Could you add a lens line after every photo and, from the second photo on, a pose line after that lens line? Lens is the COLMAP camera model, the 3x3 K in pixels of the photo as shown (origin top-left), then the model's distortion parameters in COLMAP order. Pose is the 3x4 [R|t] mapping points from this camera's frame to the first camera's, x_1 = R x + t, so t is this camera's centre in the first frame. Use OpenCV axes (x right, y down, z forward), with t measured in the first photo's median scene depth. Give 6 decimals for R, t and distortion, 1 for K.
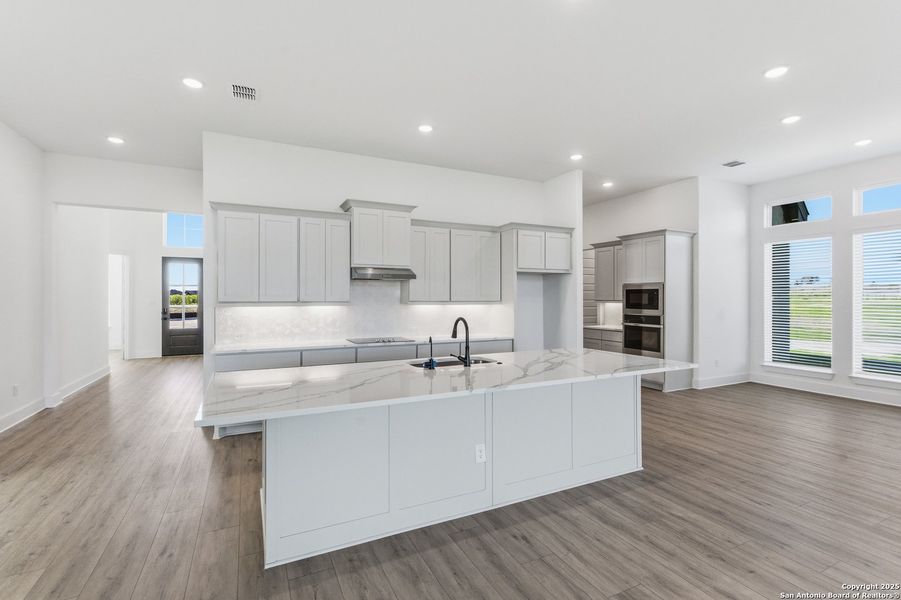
lens RADIAL K [[414.5, 0, 447.8], [0, 414.5, 297.3], [0, 0, 1]] dist [0.001389, -0.000377]
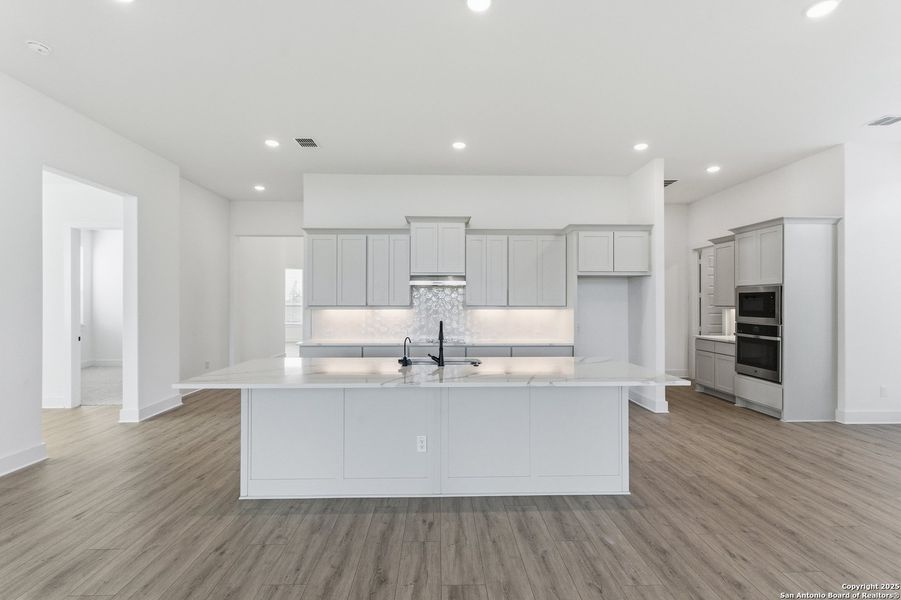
lens RADIAL K [[410.6, 0, 448.7], [0, 410.6, 300.7], [0, 0, 1]] dist [-0.001041, 0.000464]
pose [[0.910112, -0.000392, -0.414363, 0.318891], [-0.000747, 0.999996, -0.002587, -0.001039], [0.414362, 0.002664, 0.910108, 0.018451]]
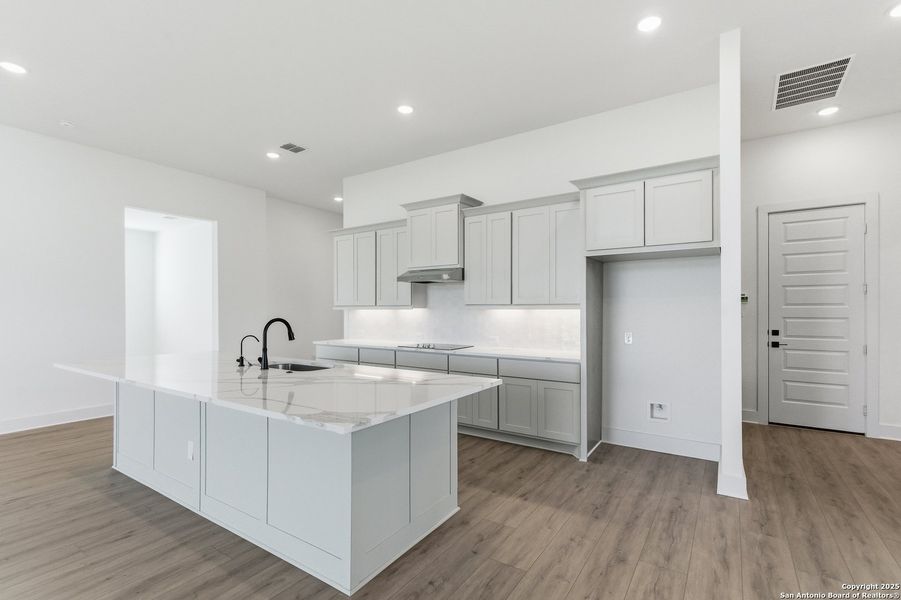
lens RADIAL K [[420.8, 0, 449.1], [0, 420.8, 309.9], [0, 0, 1]] dist [0.000316, 0.000241]
pose [[0.500542, 0.000959, -0.865712, 0.682199], [0.002860, 0.999992, 0.002761, 0.018070], [0.865708, -0.003857, 0.500535, 0.551875]]
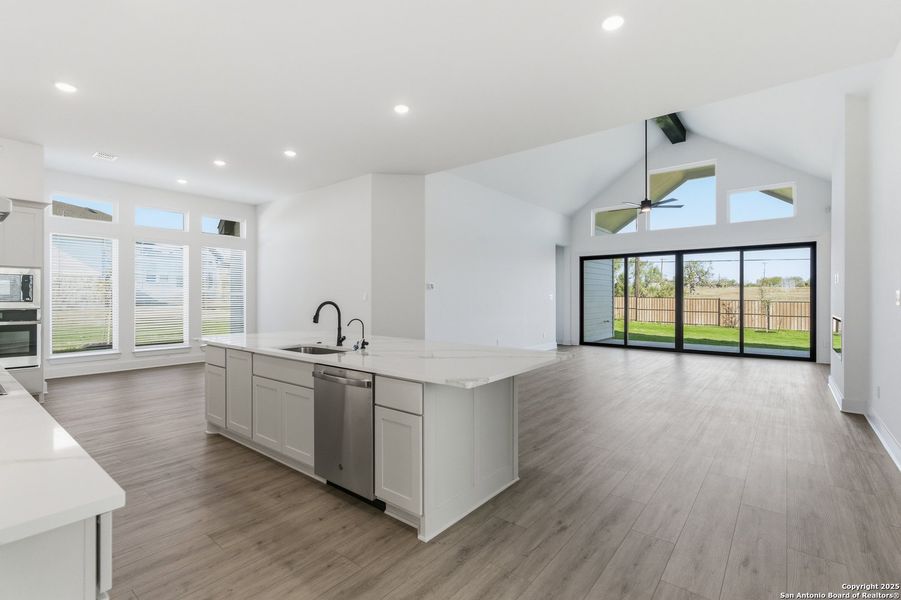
lens RADIAL K [[414.5, 0, 447.8], [0, 414.5, 297.3], [0, 0, 1]] dist [0.001389, -0.000377]
pose [[-0.417651, -0.000320, 0.908607, -0.661344], [-0.003292, 0.999994, -0.001161, 0.024309], [-0.908601, -0.003476, -0.417650, 0.746849]]
